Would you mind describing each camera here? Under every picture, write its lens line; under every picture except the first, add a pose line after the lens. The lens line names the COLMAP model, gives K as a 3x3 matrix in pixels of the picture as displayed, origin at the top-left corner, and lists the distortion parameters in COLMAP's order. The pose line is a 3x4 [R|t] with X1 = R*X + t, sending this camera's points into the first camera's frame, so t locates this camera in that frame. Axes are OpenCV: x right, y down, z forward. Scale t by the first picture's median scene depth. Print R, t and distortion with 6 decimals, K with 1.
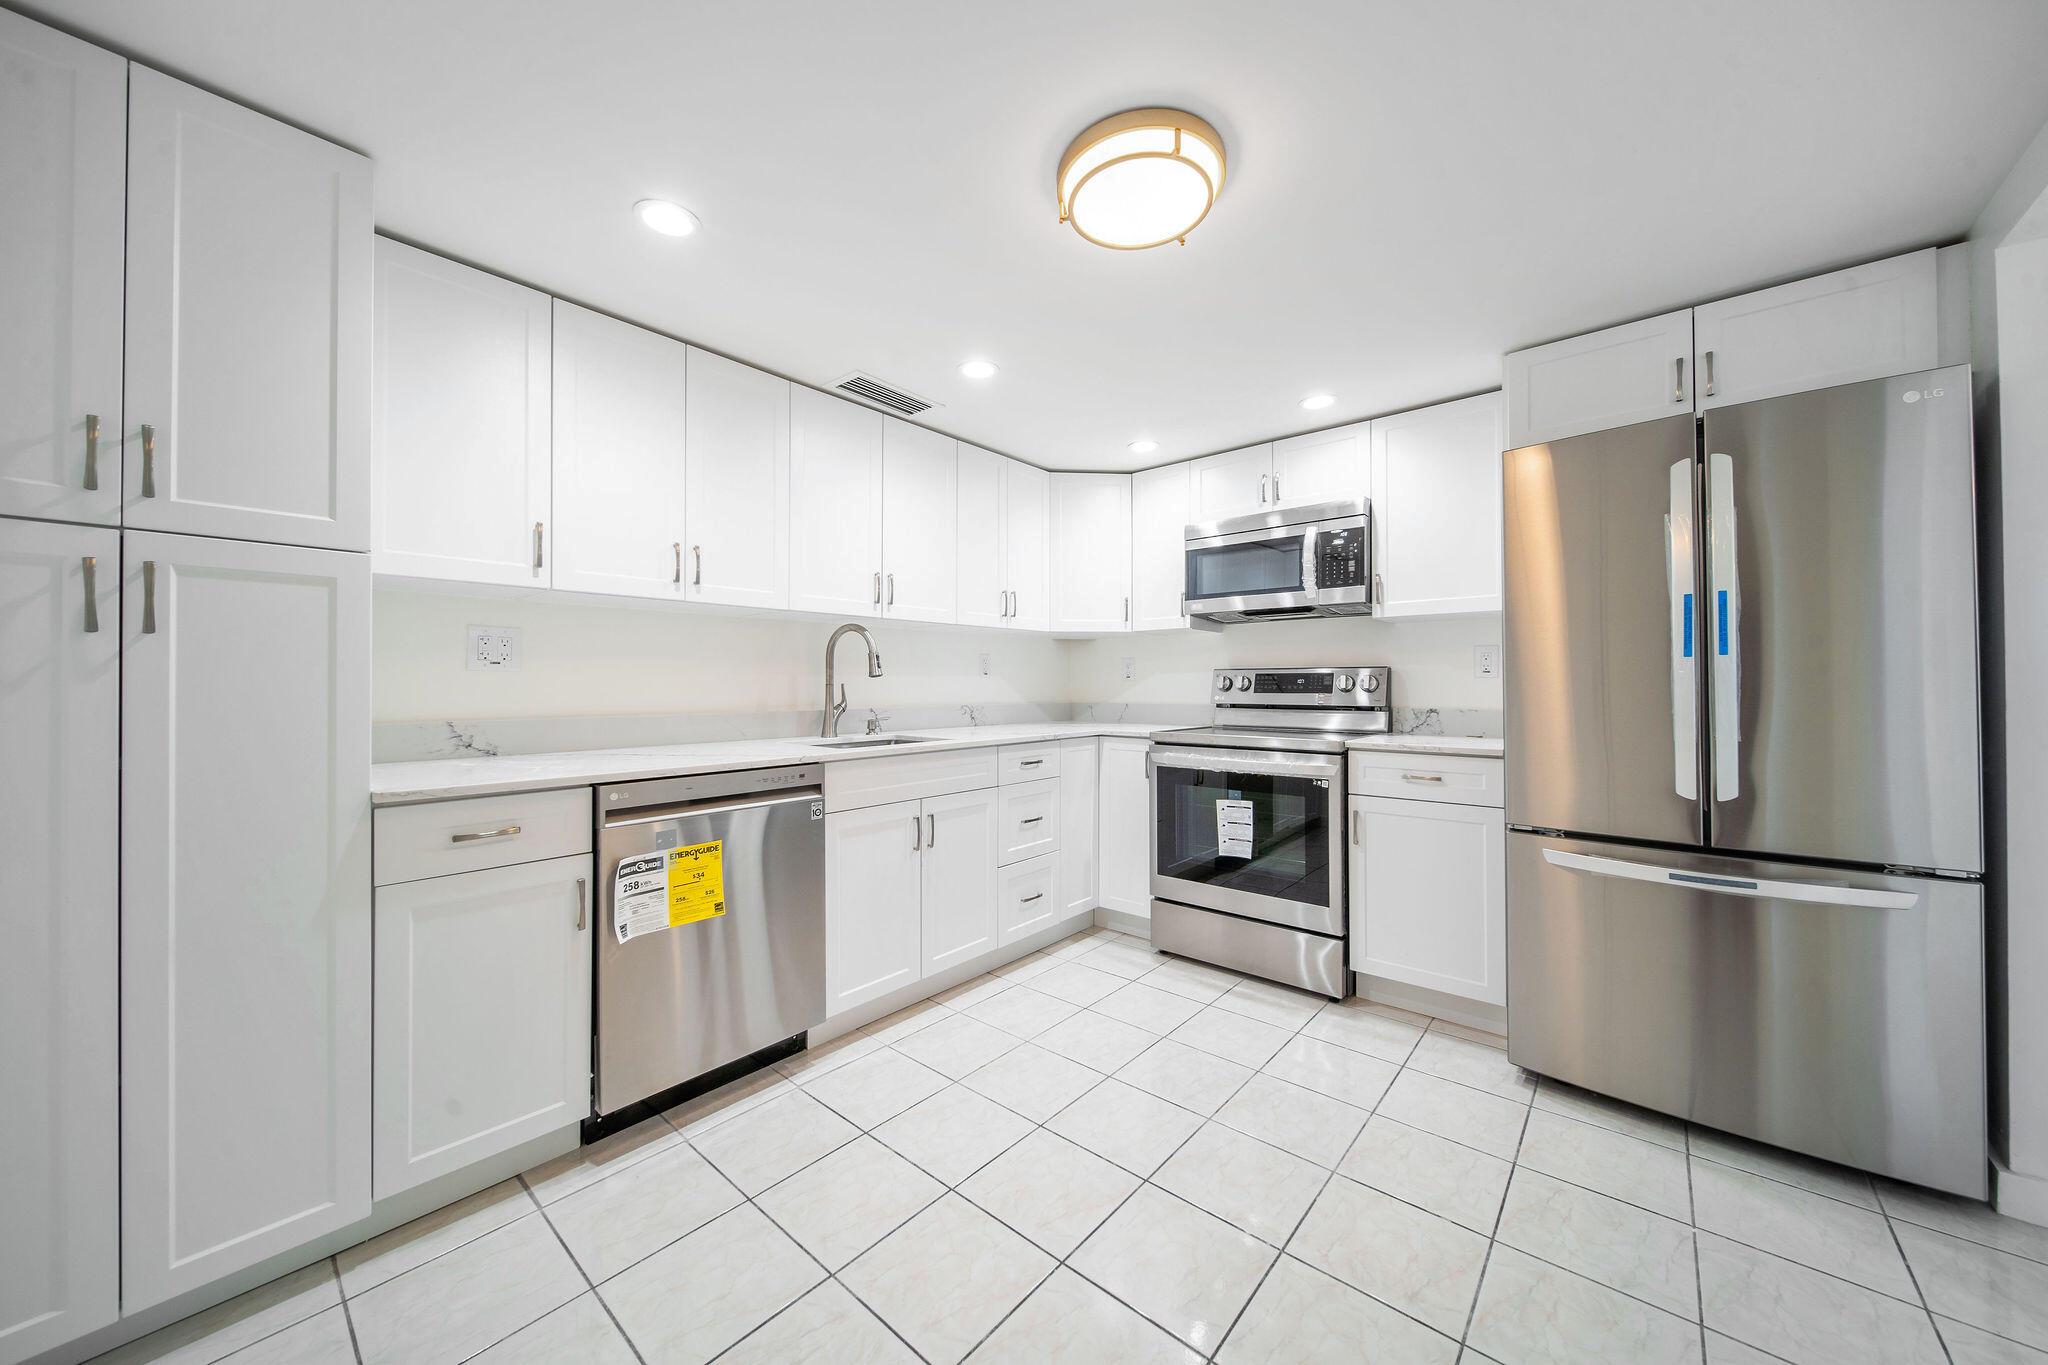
lens RADIAL K [[731.5, 0, 1024.0], [0, 731.5, 682.5], [0, 0, 1]] dist [-0.002295, -0.000270]
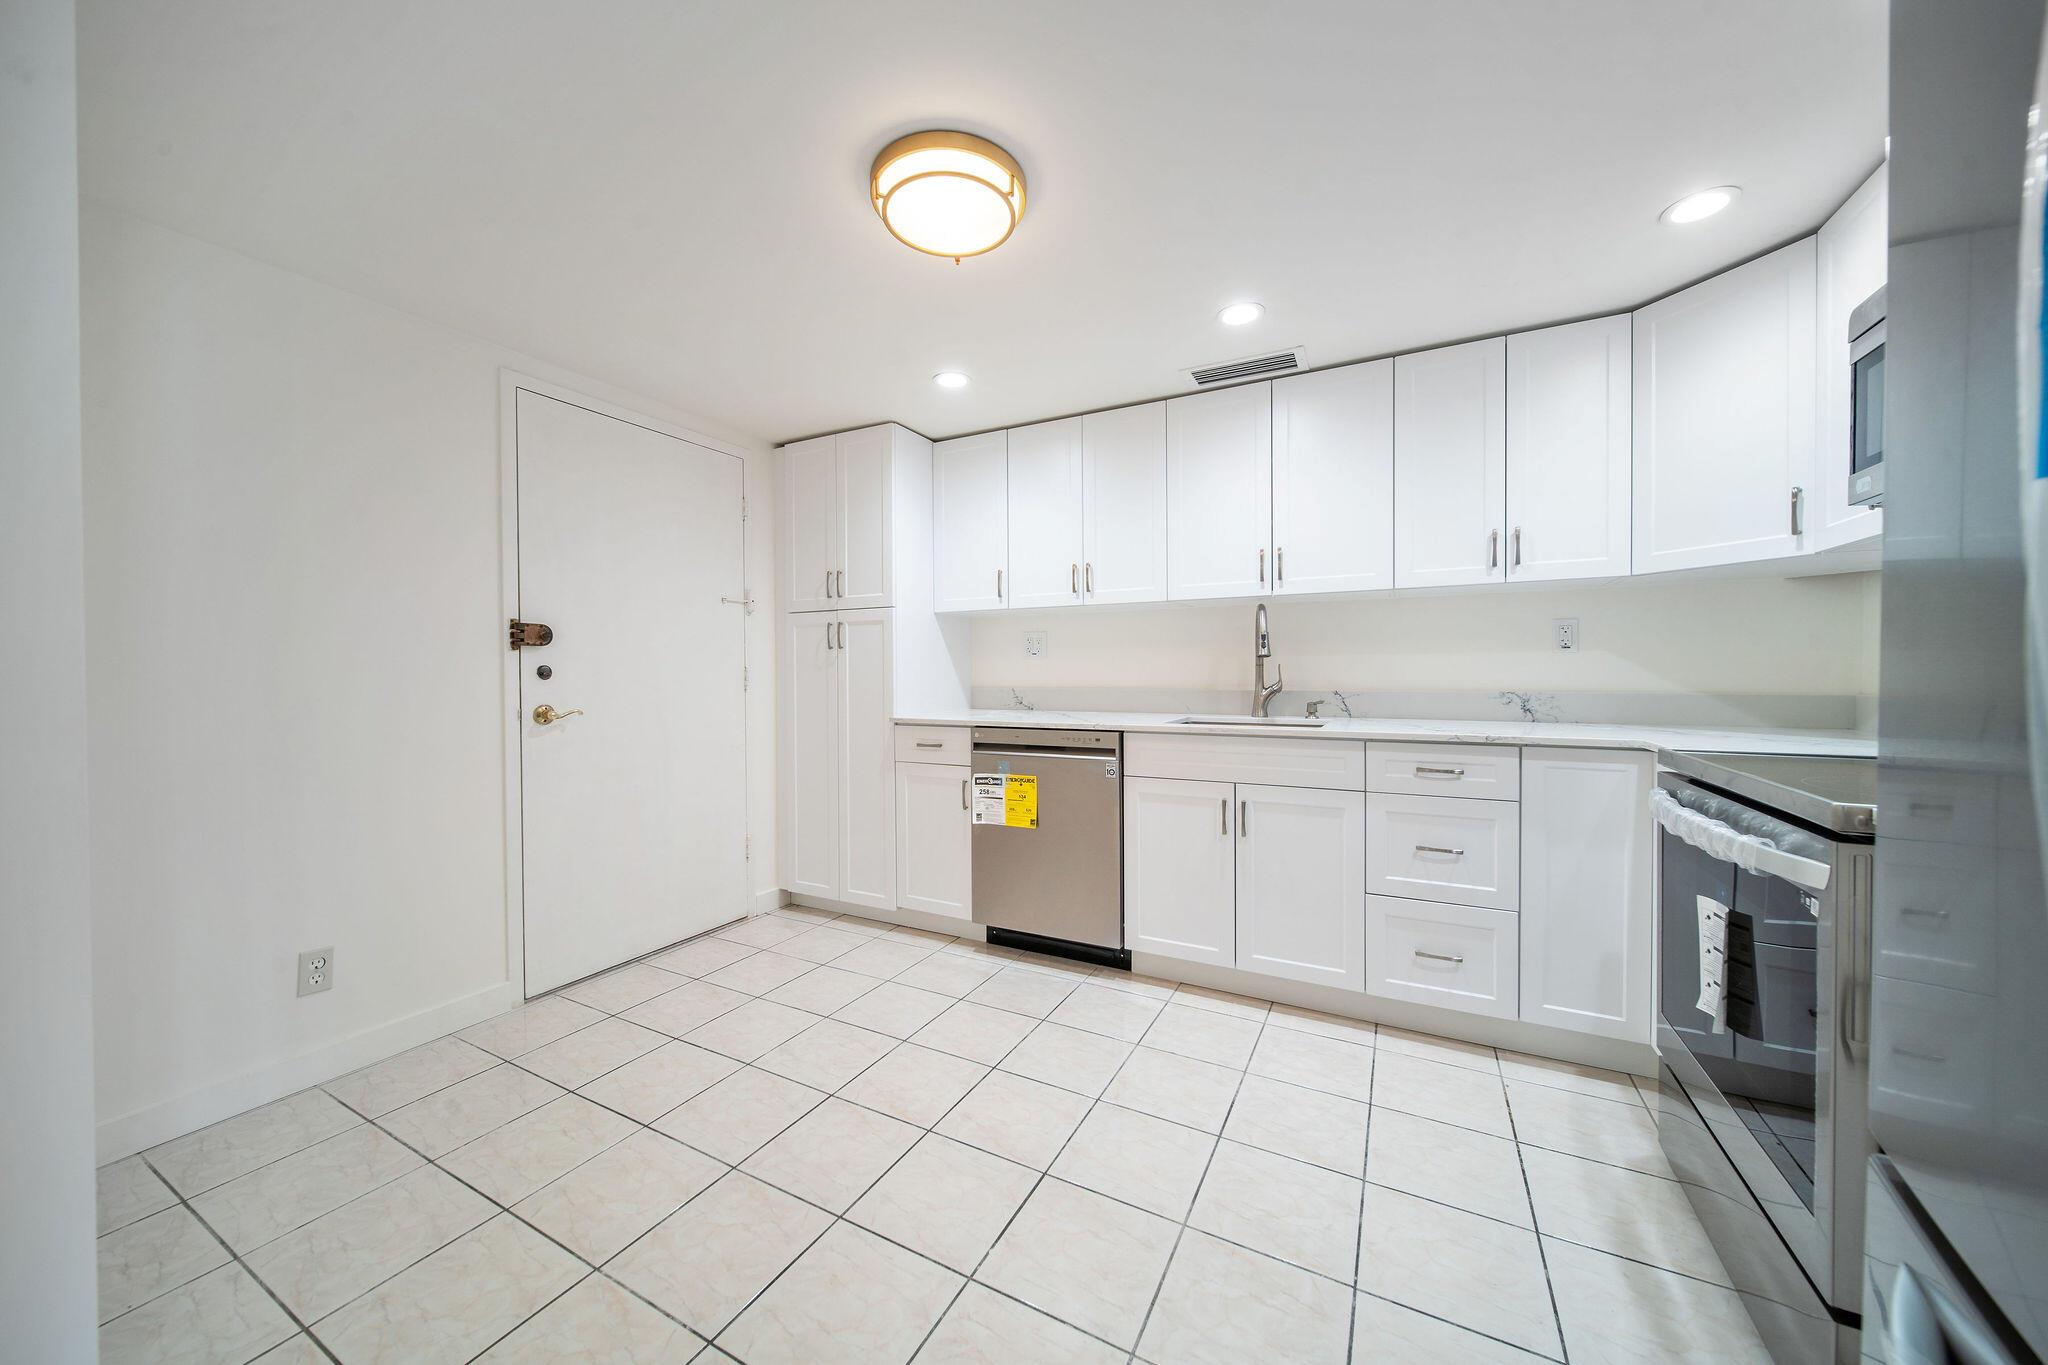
lens RADIAL K [[731.5, 0, 1024.0], [0, 731.5, 682.5], [0, 0, 1]] dist [-0.002295, -0.000270]
pose [[0.204703, 0.015335, -0.978704, 0.868802], [0.008261, 0.999815, 0.017394, 0.008100], [0.978789, -0.011645, 0.204539, 0.618287]]
